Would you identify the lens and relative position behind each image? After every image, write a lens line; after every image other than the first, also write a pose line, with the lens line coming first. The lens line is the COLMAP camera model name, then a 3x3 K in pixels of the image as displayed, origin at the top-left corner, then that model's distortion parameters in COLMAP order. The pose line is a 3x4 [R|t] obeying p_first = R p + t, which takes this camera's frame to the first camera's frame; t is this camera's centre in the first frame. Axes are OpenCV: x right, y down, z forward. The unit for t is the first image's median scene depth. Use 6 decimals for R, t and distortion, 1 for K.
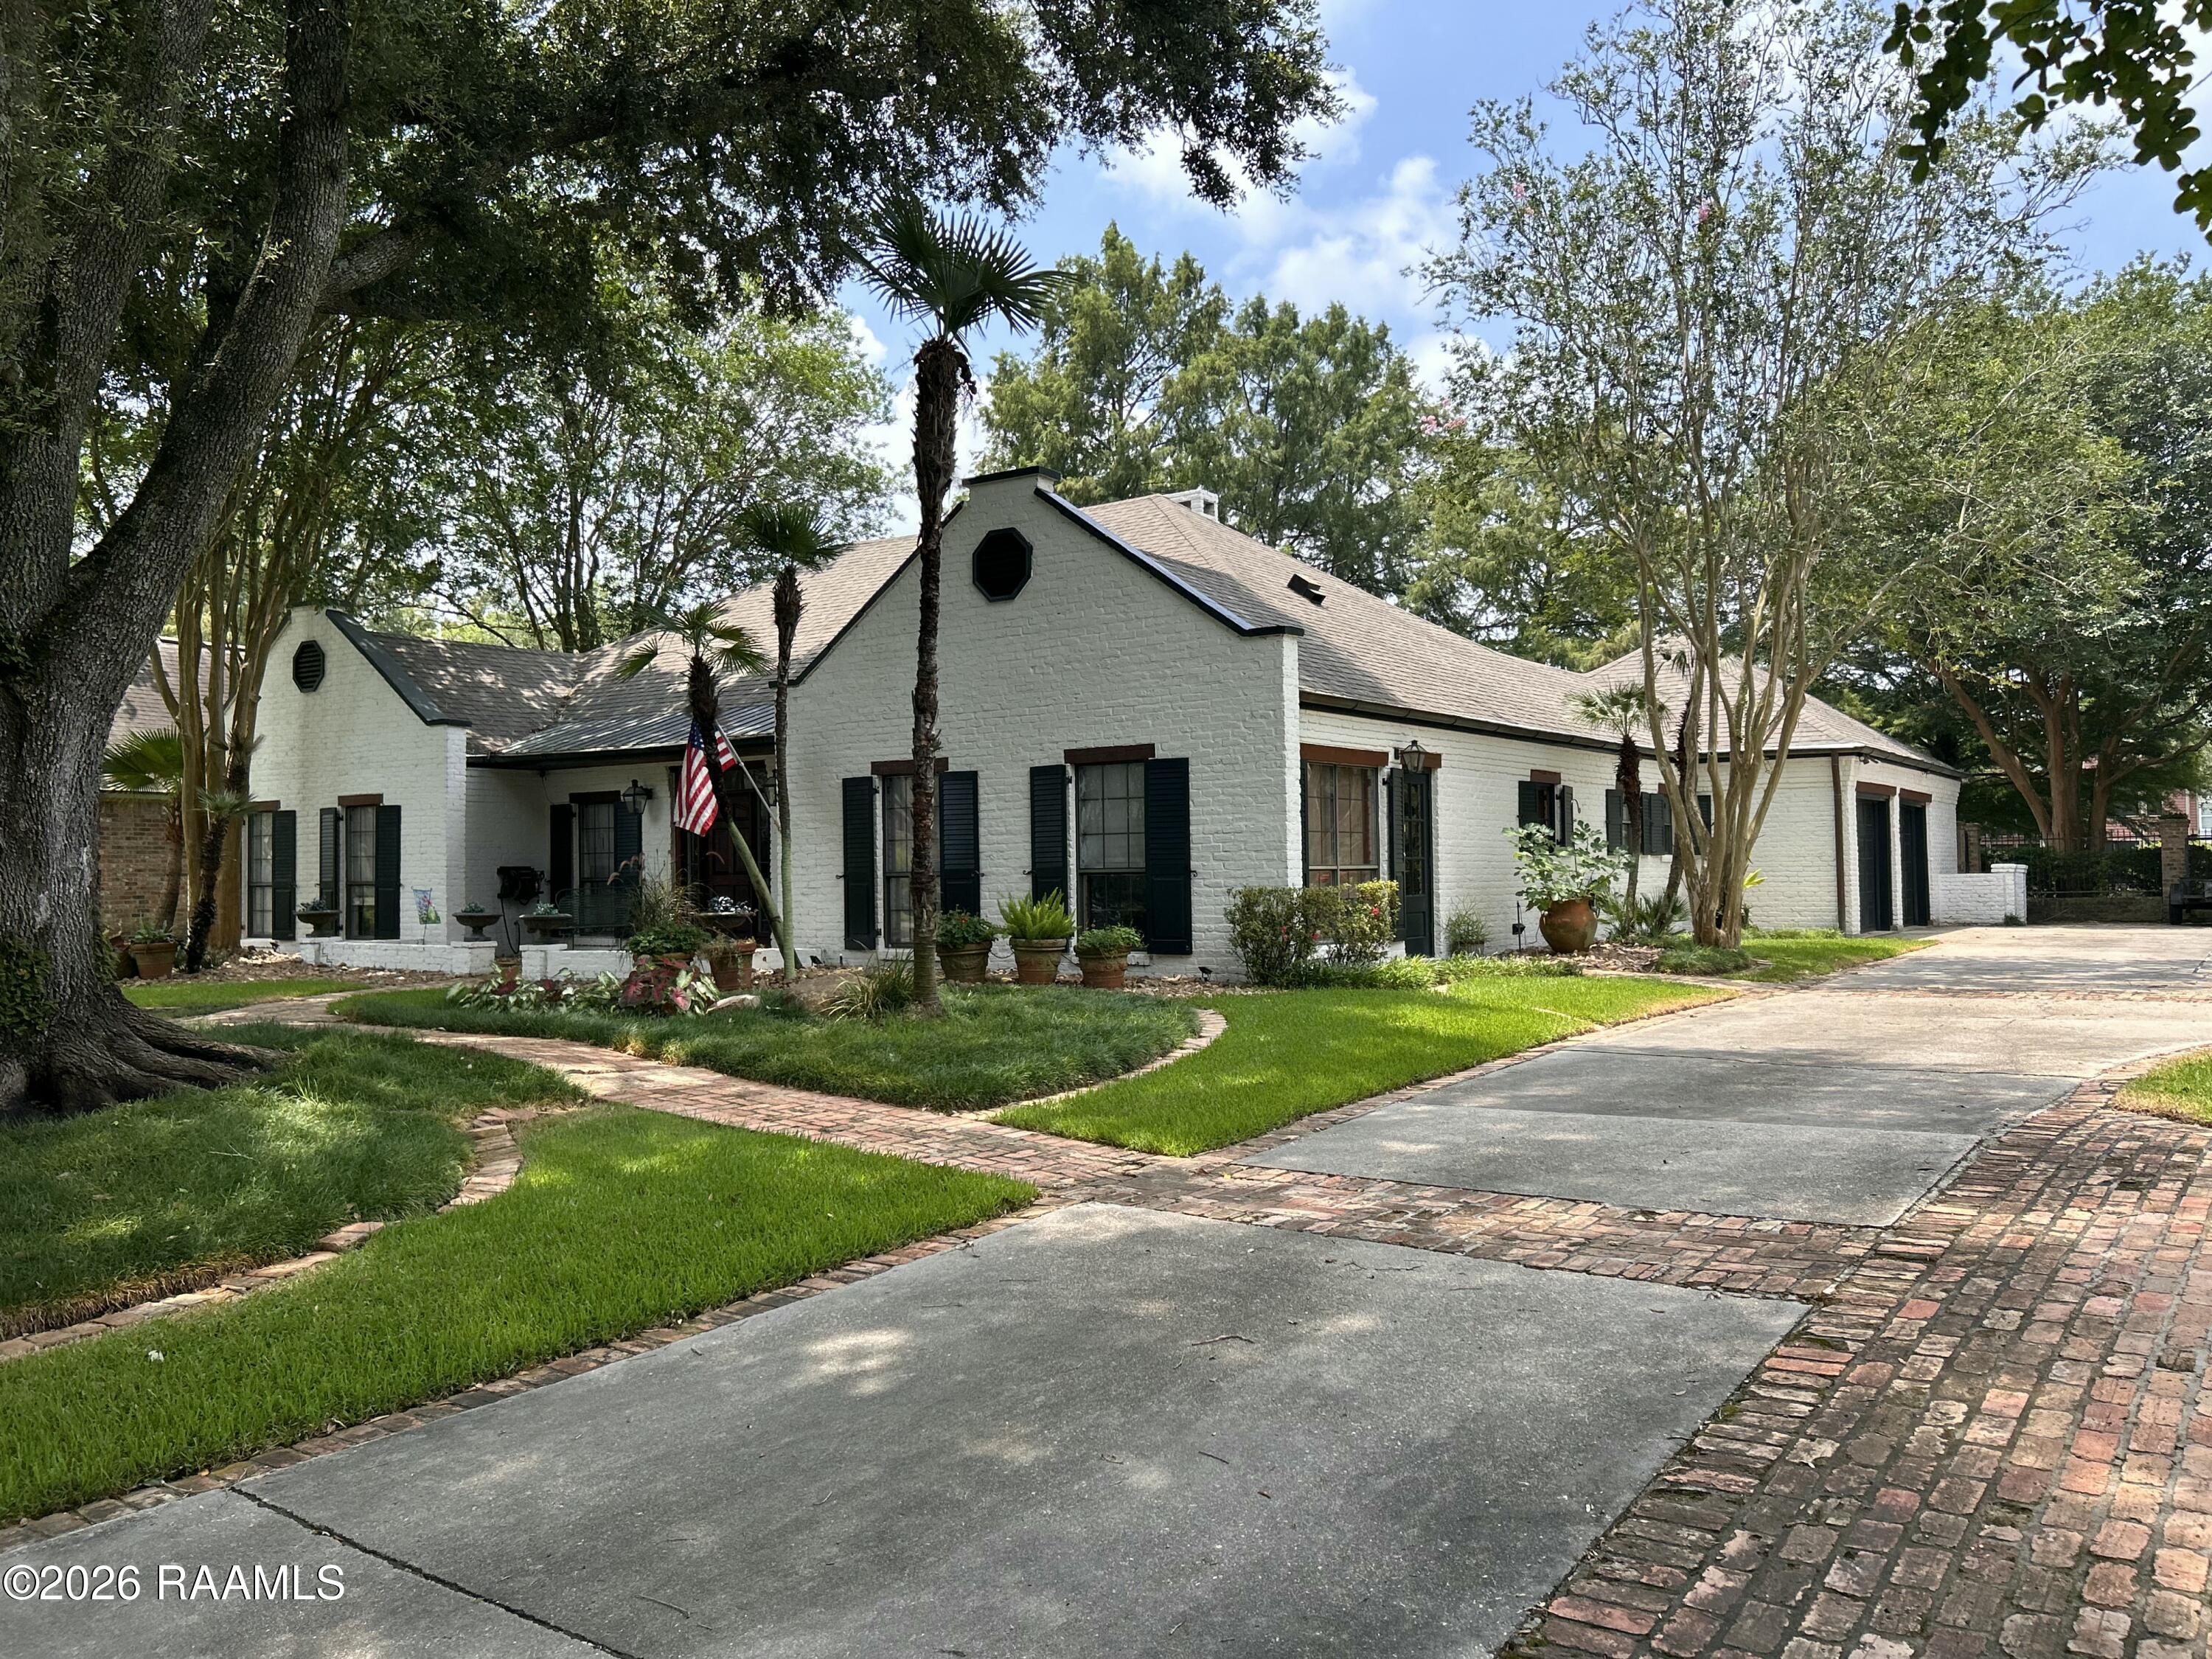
lens RADIAL K [[1690.0, 0, 1106.2], [0, 1690.0, 853.7], [0, 0, 1]] dist [-0.000632, 0.006737]
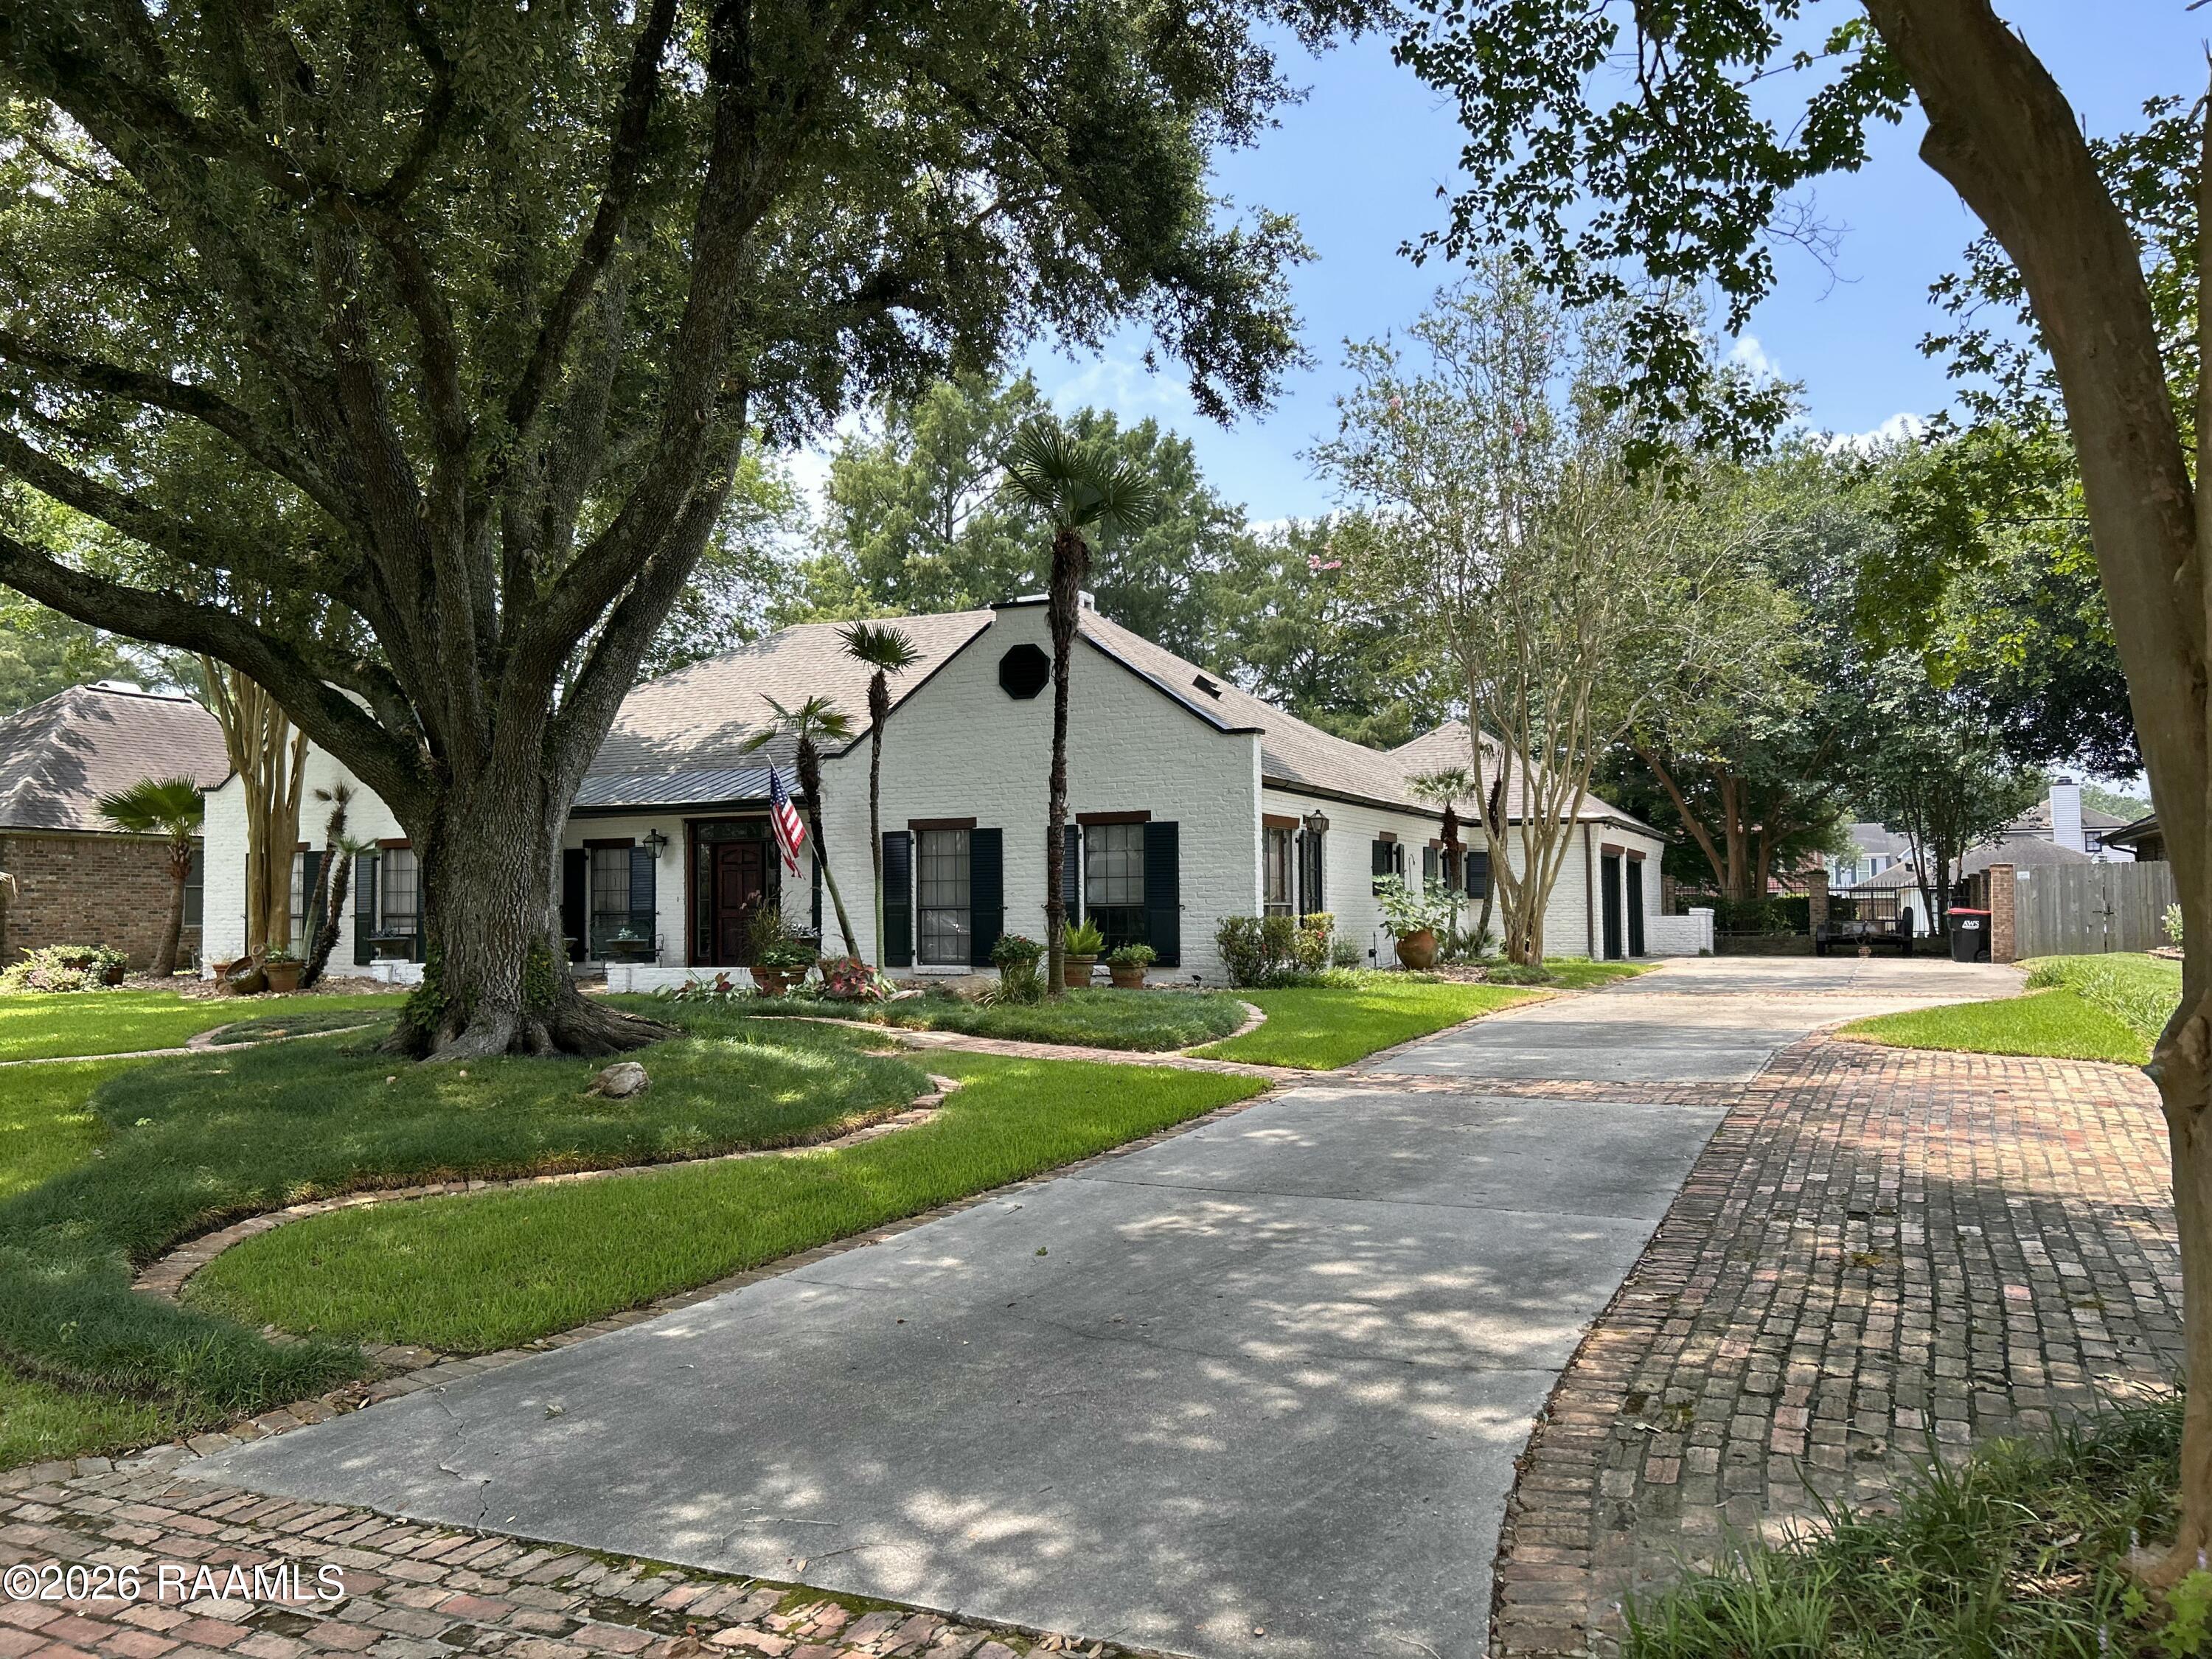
lens RADIAL K [[1685.4, 0, 1106.0], [0, 1685.4, 829.5], [0, 0, 1]] dist [0.022577, 0.000487]
pose [[0.983896, 0.014076, 0.178185, -0.214376], [-0.006553, 0.999065, -0.042741, 0.006677], [-0.178620, 0.040885, 0.983068, -0.276400]]
